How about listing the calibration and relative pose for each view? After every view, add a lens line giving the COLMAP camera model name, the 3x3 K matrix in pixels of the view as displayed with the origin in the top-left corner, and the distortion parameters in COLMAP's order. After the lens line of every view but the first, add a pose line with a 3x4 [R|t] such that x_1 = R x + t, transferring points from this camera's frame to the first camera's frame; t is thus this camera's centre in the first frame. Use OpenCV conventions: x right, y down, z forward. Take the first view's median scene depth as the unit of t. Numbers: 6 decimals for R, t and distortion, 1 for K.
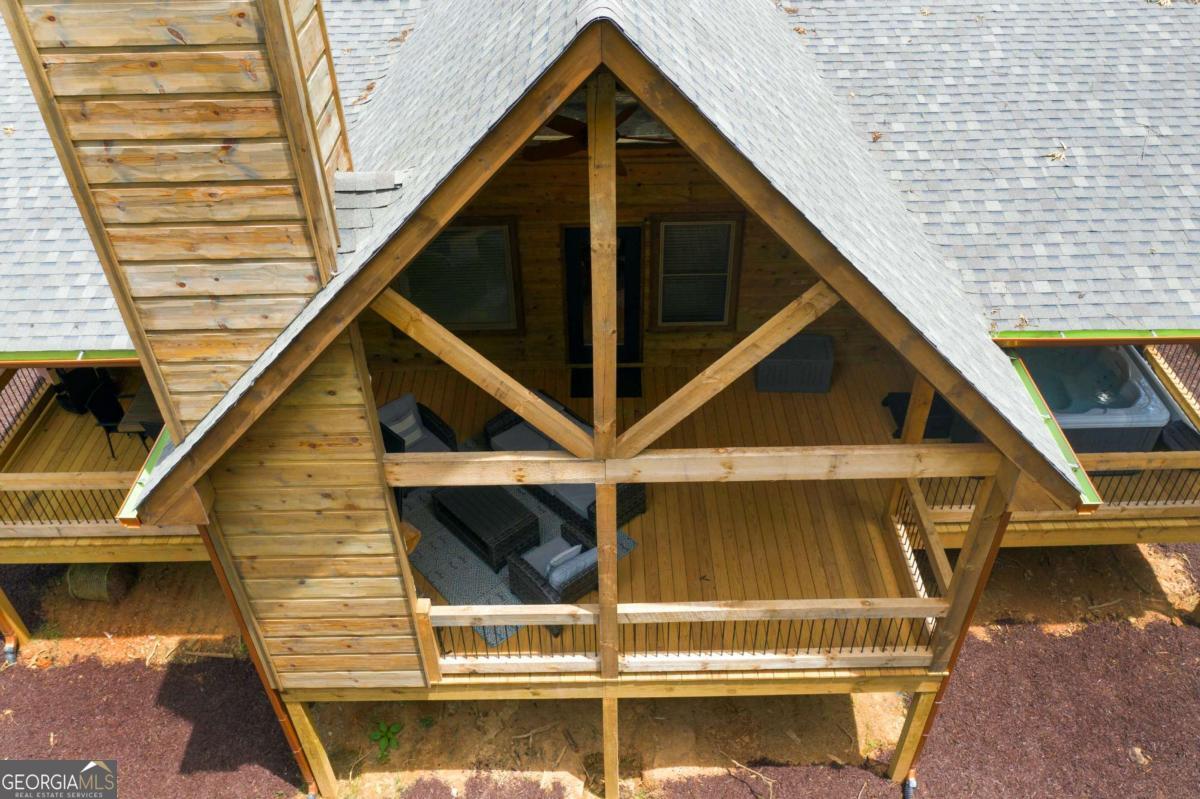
lens RADIAL K [[960.1, 0, 604.5], [0, 960.1, 399.0], [0, 0, 1]] dist [-0.011351, -0.000922]
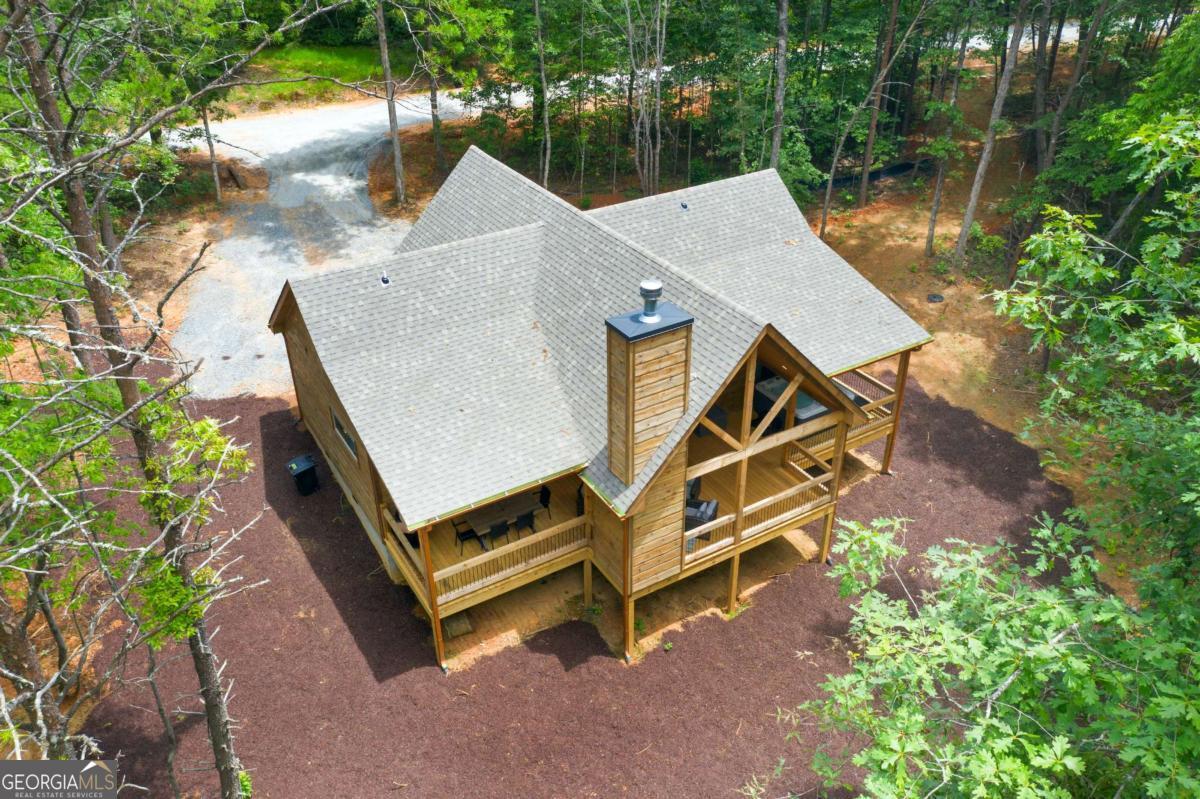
lens RADIAL K [[960.1, 0, 601.0], [0, 960.1, 400.7], [0, 0, 1]] dist [-0.011351, -0.000922]
pose [[0.860061, -0.268474, 0.433840, -1.150828], [0.322515, 0.944990, -0.054576, -0.044174], [-0.395323, 0.186858, 0.899335, -1.078974]]
